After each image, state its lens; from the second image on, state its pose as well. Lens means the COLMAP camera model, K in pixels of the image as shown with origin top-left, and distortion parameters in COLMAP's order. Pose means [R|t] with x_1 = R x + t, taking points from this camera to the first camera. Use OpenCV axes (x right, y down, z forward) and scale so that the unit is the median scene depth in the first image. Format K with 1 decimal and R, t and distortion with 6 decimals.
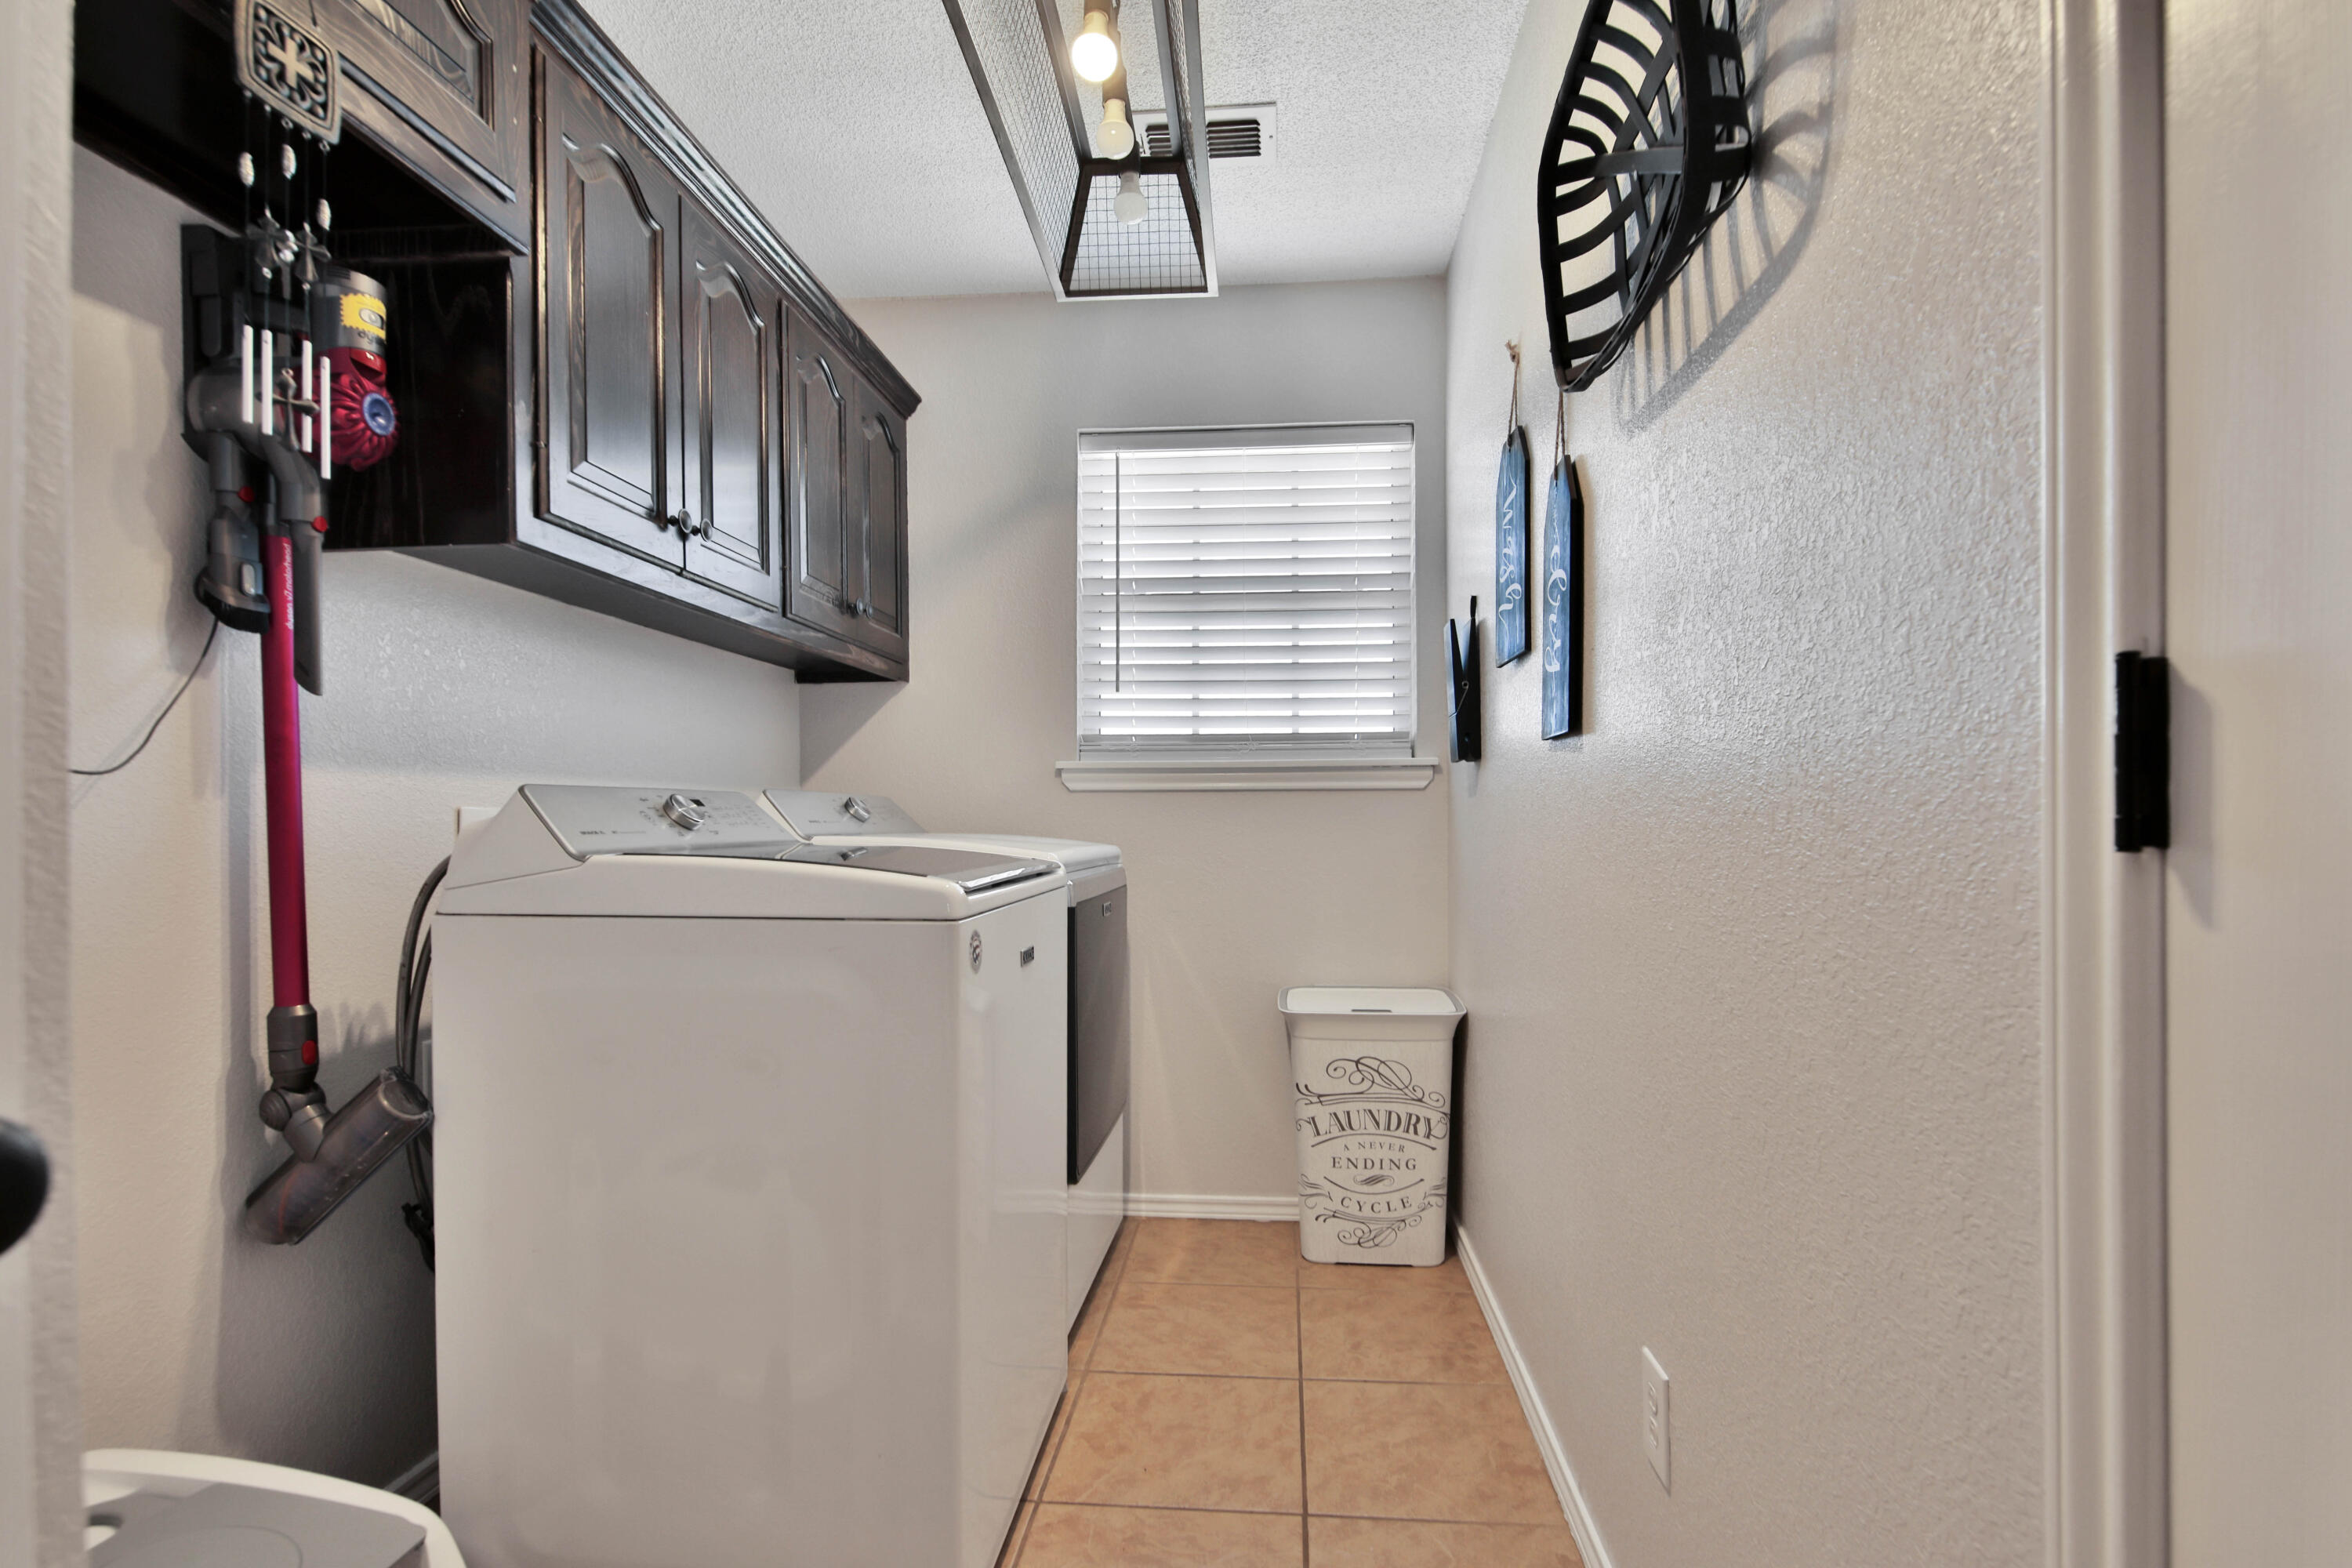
lens RADIAL K [[1105.6, 0, 1176.3], [0, 1105.6, 807.7], [0, 0, 1]] dist [-0.018764, -0.002920]
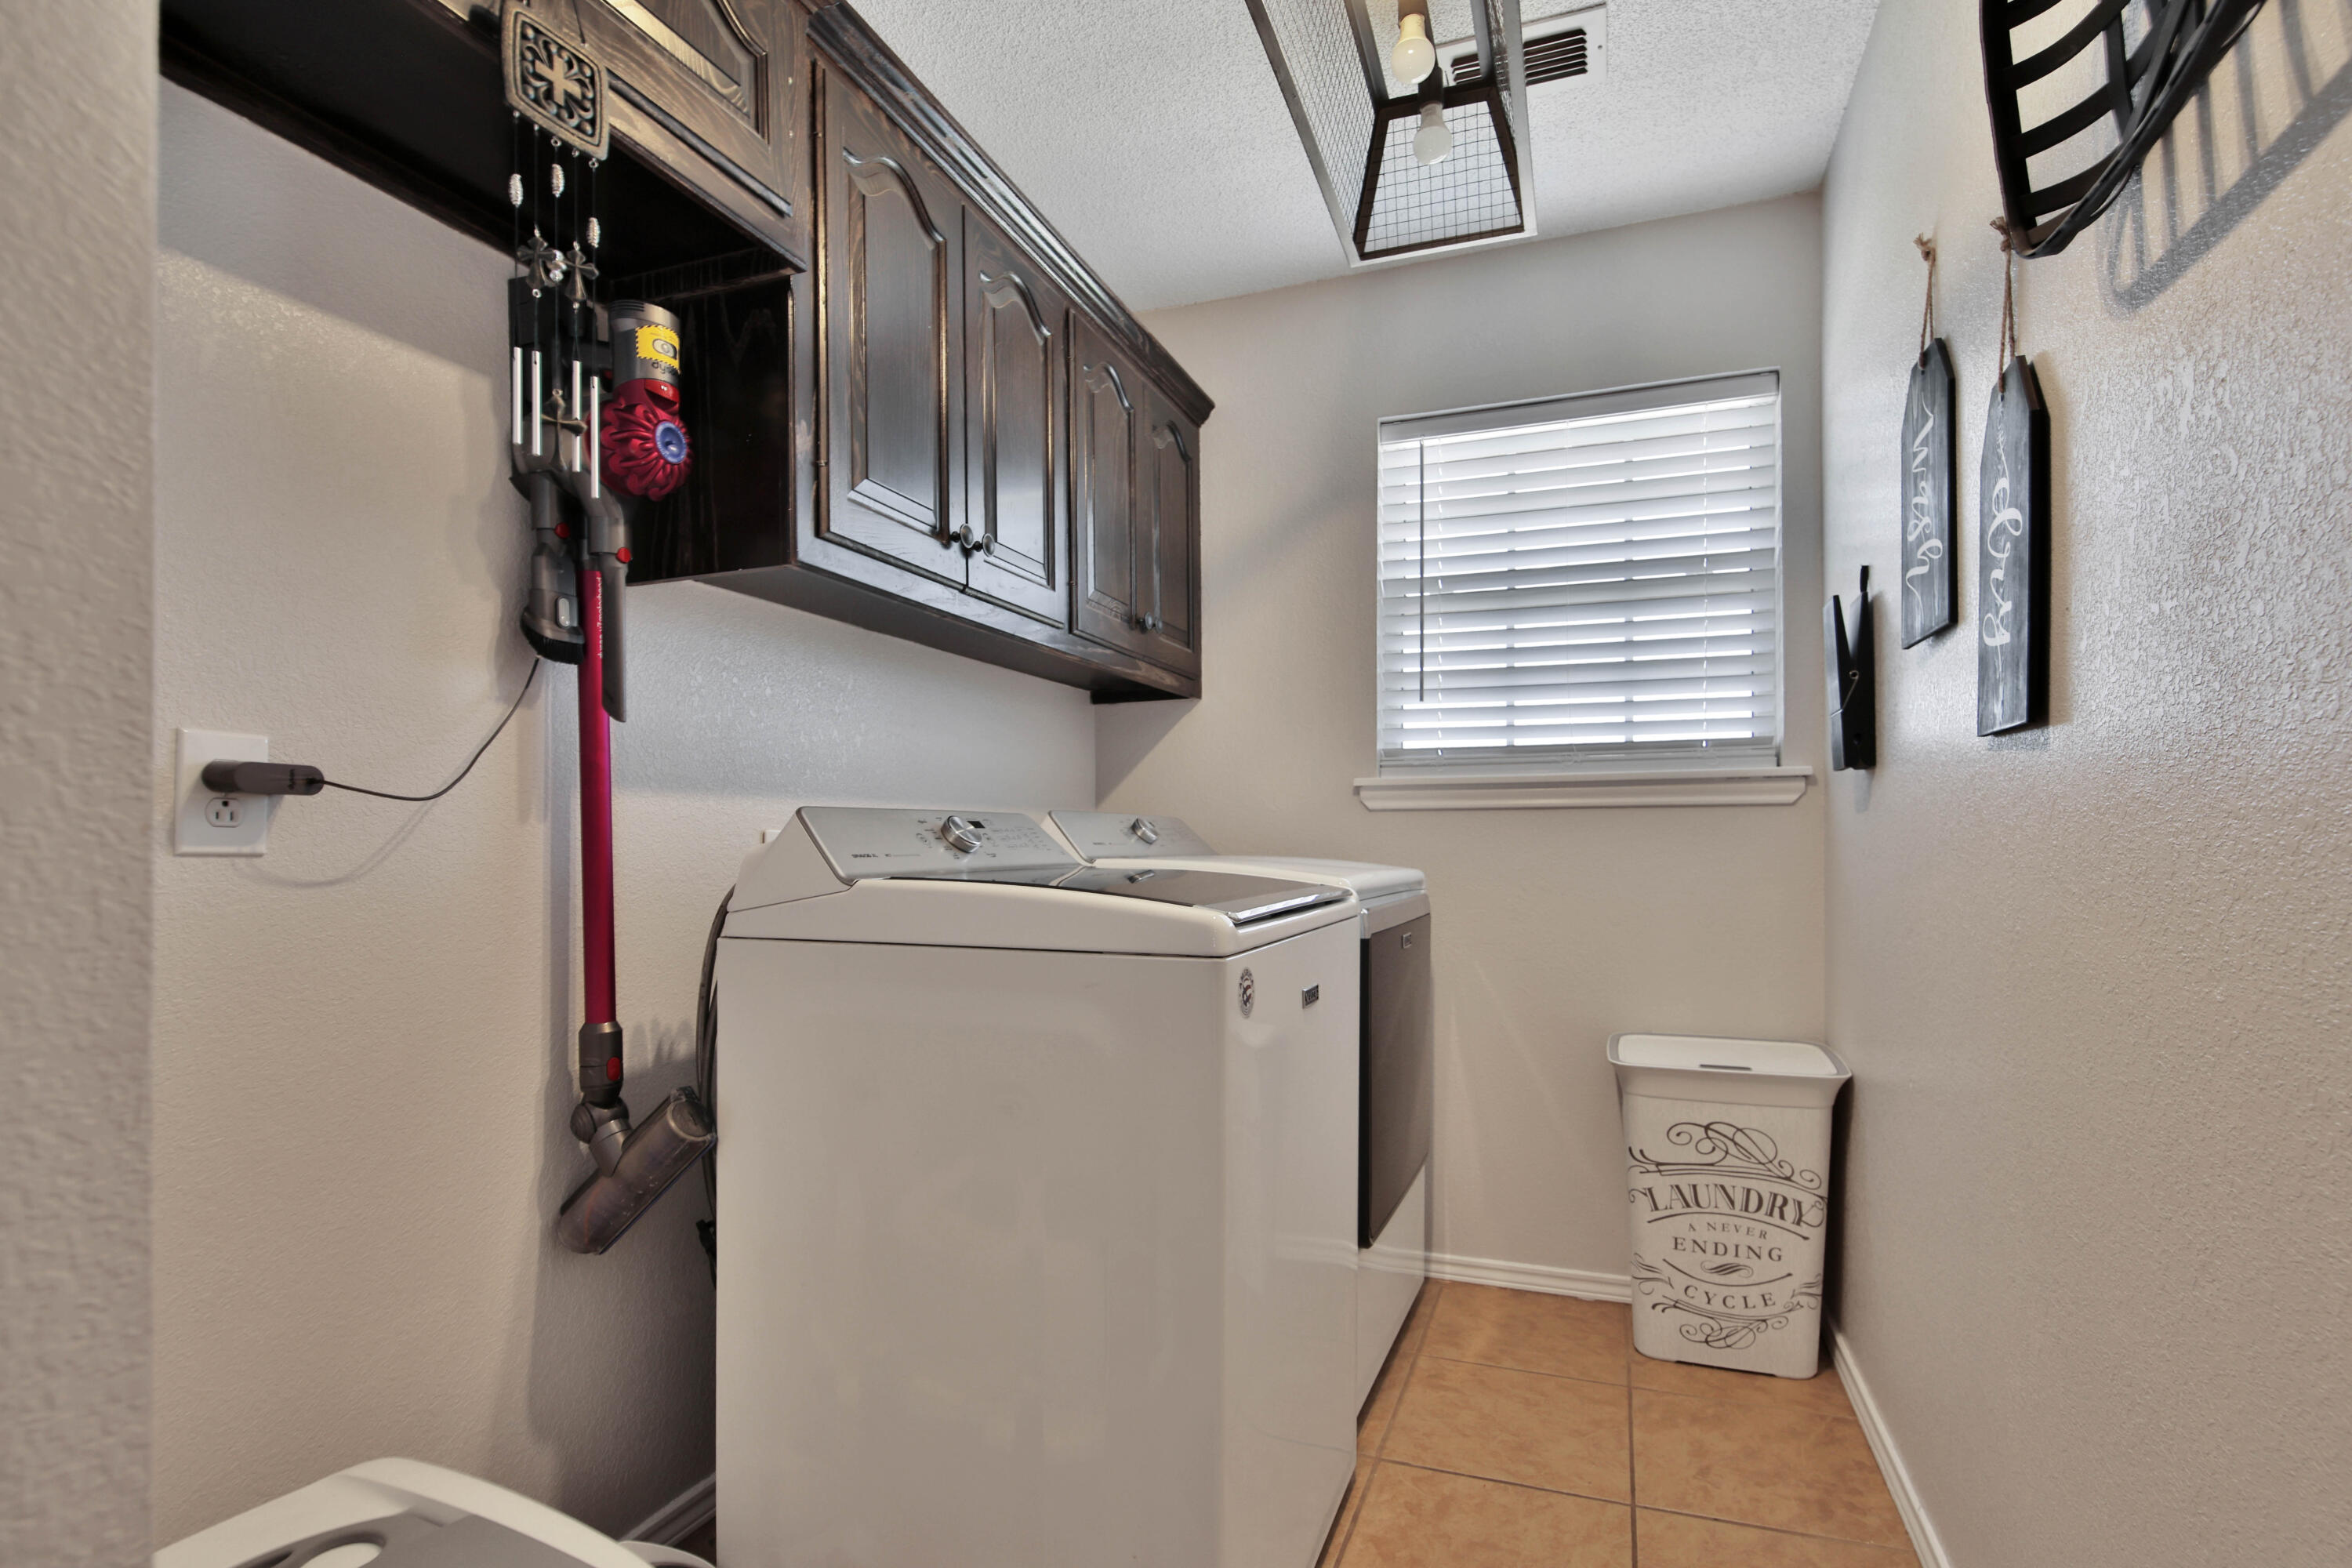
lens RADIAL K [[1105.6, 0, 1192.7], [0, 1105.6, 863.3], [0, 0, 1]] dist [-0.018764, -0.002920]
pose [[0.965620, 0.003523, -0.259935, 0.002929], [0.004448, 0.999538, 0.030070, 0.001133], [0.259921, -0.030192, 0.965158, 0.111855]]
